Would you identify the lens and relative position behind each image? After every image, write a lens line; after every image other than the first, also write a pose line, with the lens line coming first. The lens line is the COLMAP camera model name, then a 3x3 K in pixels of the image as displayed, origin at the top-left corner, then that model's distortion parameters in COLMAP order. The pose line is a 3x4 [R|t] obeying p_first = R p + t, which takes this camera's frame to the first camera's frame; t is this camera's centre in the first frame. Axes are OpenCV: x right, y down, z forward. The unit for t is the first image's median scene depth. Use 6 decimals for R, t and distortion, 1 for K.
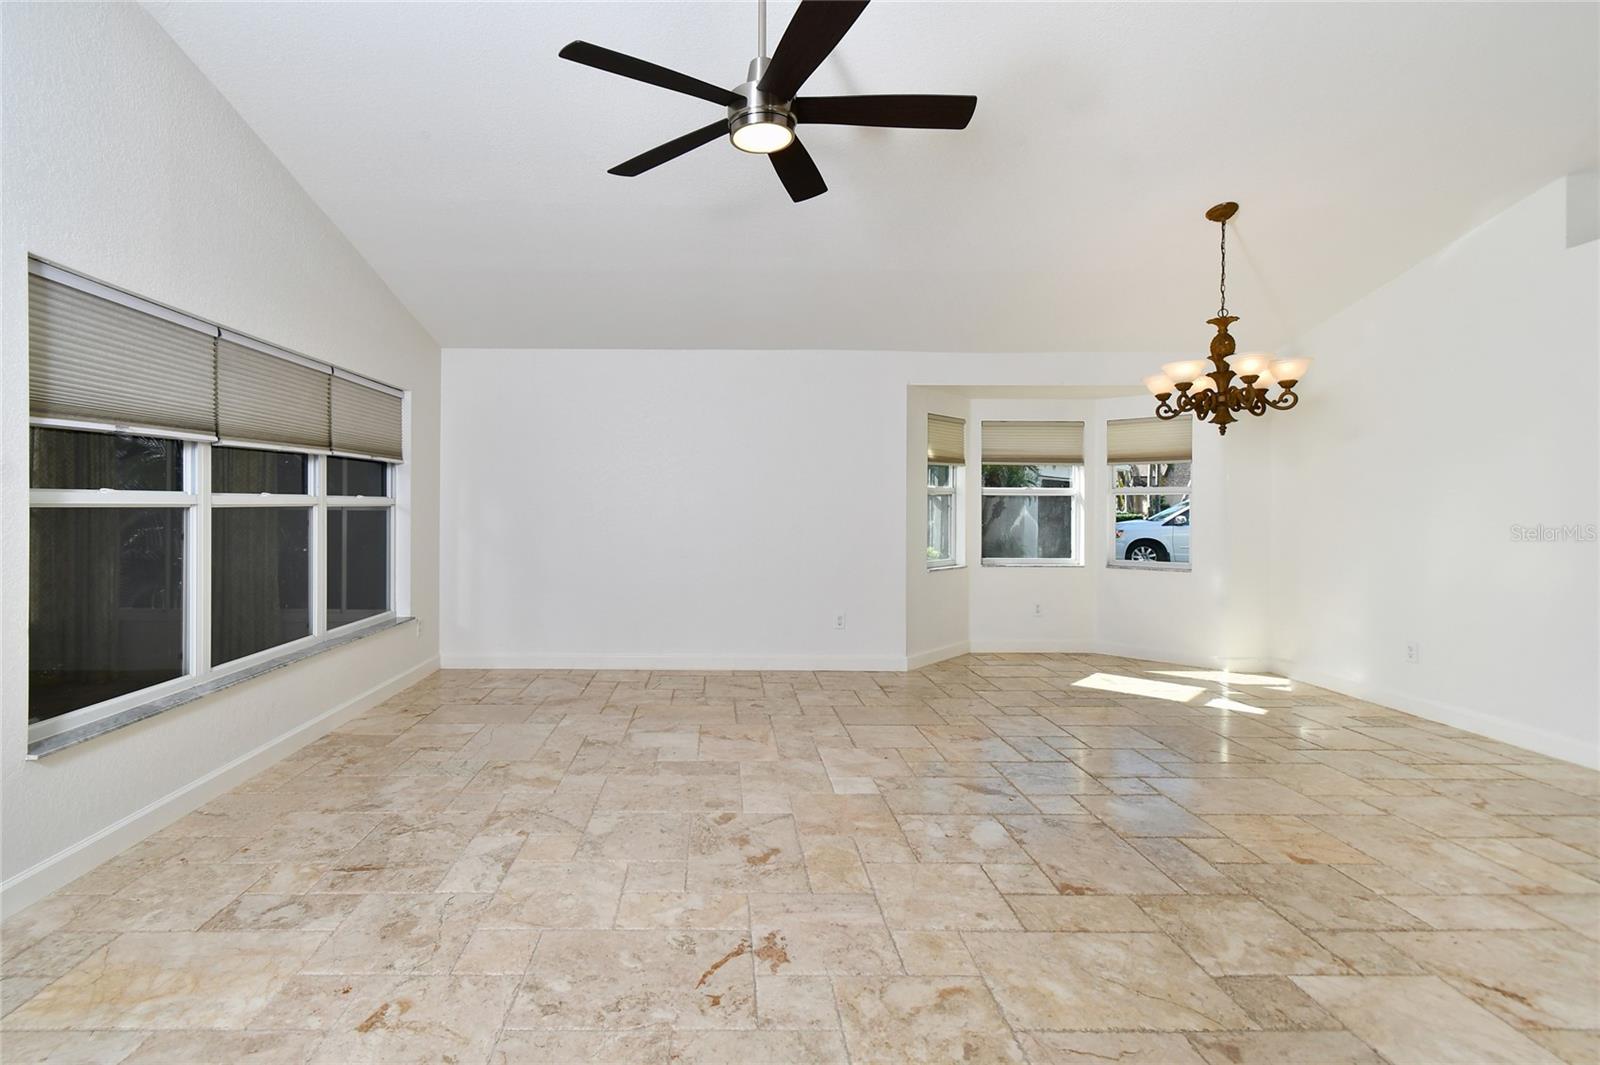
lens RADIAL K [[698.2, 0, 798.4], [0, 698.2, 535.1], [0, 0, 1]] dist [0.009920, -0.008178]
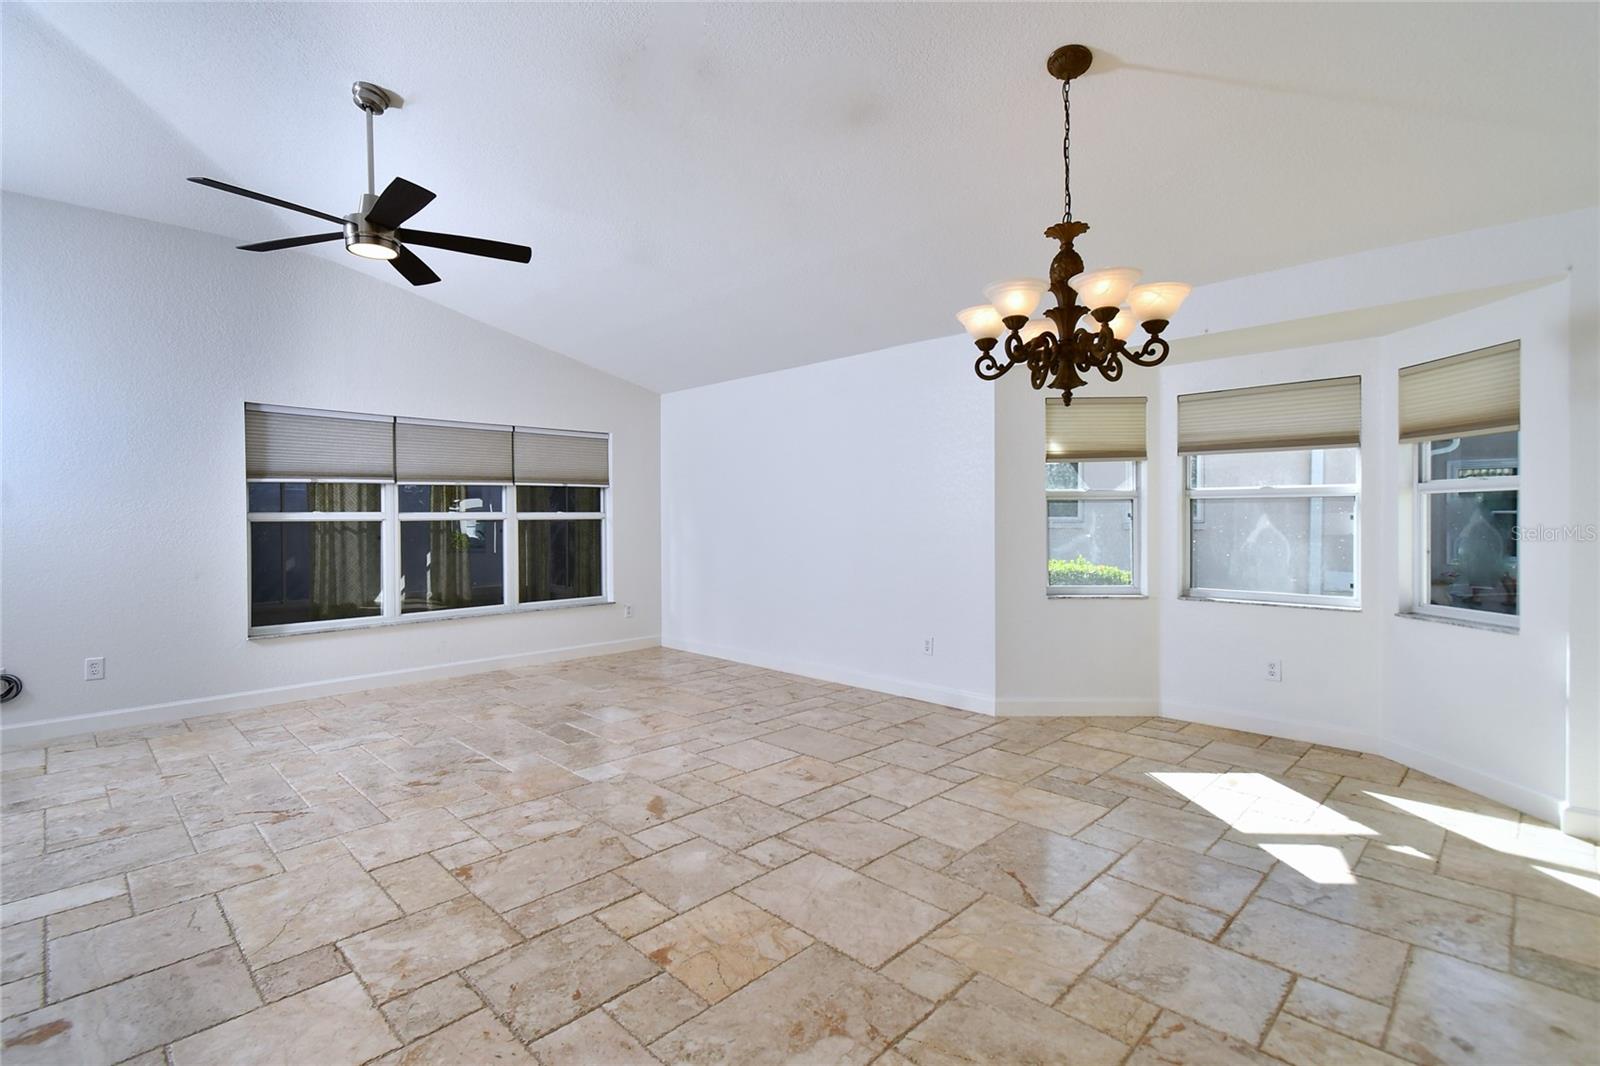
lens RADIAL K [[745.5, 0, 800.0], [0, 745.5, 533.0], [0, 0, 1]] dist [0.007019, -0.000094]
pose [[0.700168, 0.007935, -0.713934, 1.176711], [-0.022293, 0.999694, -0.010752, -0.011894], [0.713630, 0.023444, 0.700130, 0.412384]]
